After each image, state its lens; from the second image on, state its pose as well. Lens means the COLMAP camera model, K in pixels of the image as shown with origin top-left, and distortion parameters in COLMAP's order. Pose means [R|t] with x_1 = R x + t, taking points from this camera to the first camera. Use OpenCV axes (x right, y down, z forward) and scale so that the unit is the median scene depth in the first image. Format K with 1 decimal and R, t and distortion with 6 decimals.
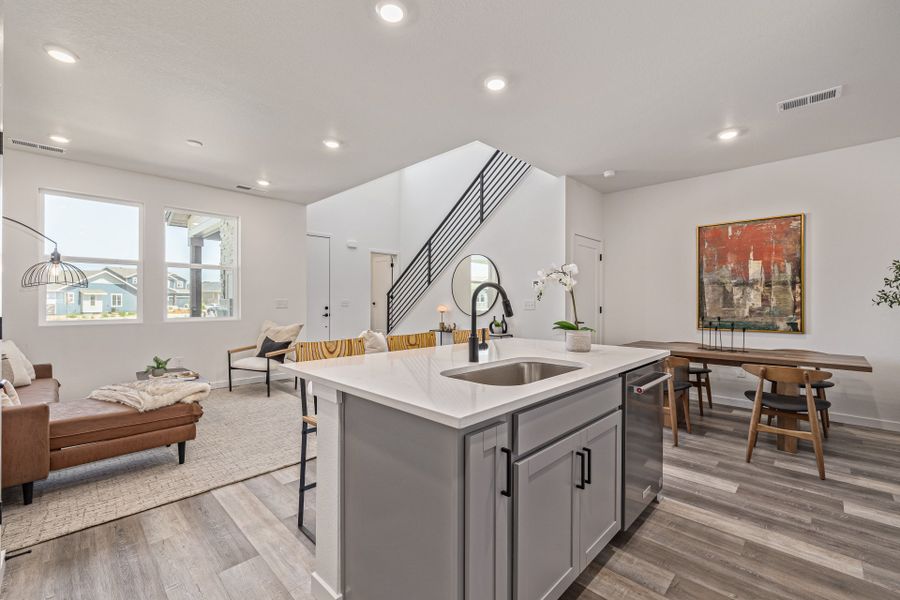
lens RADIAL K [[381.0, 0, 451.7], [0, 381.0, 301.3], [0, 0, 1]] dist [-0.000775, 0.000341]
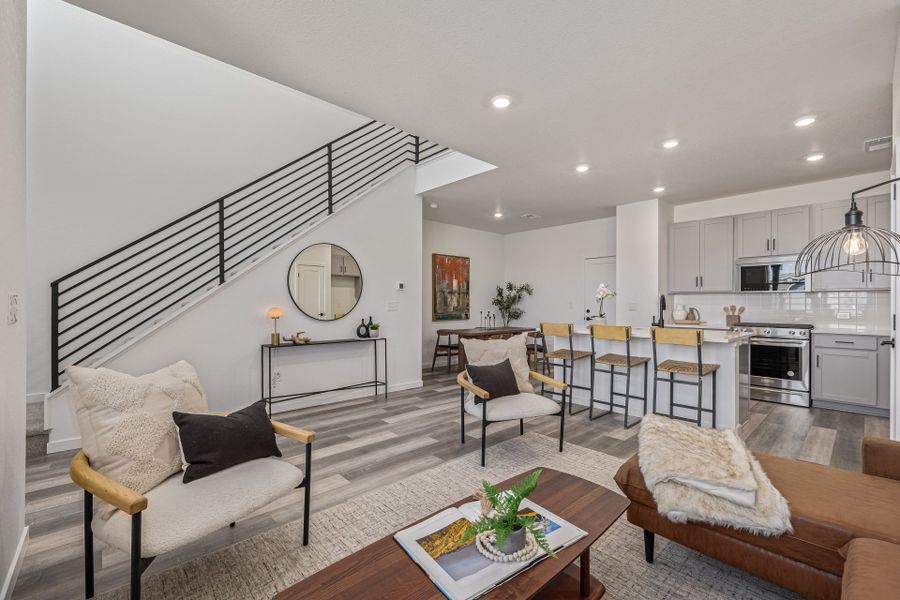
lens RADIAL K [[376.5, 0, 448.2], [0, 376.5, 304.0], [0, 0, 1]] dist [-0.018083, 0.000114]
pose [[0.067969, -0.000881, 0.997687, -0.961780], [-0.002062, 0.999997, 0.001024, 0.004077], [-0.997685, -0.002127, 0.067967, 0.937482]]
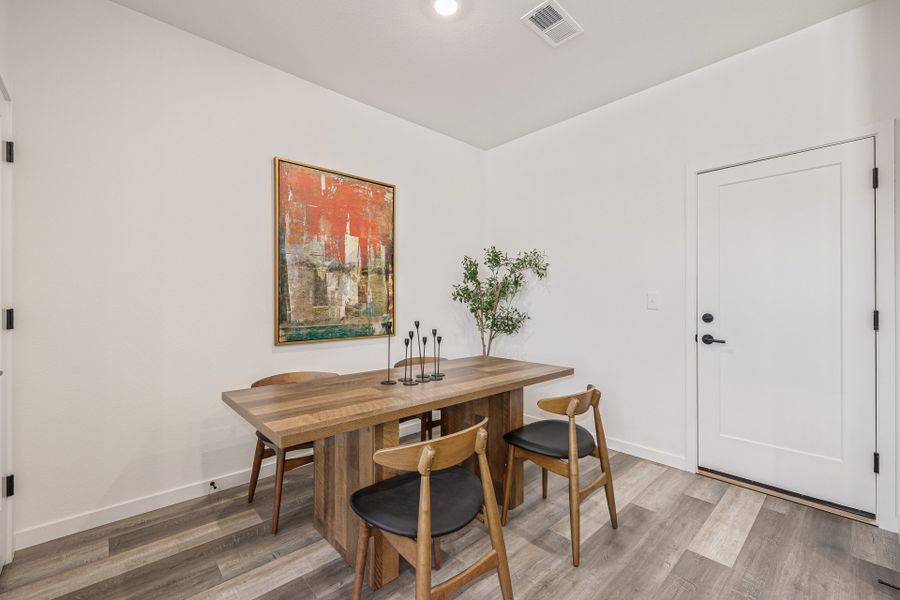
lens RADIAL K [[381.0, 0, 451.7], [0, 381.0, 301.3], [0, 0, 1]] dist [-0.000775, 0.000341]
pose [[0.056122, -0.004422, 0.998414, 0.124838], [-0.001194, 0.999989, 0.004497, 0.007748], [-0.998423, -0.001445, 0.056116, 0.802017]]
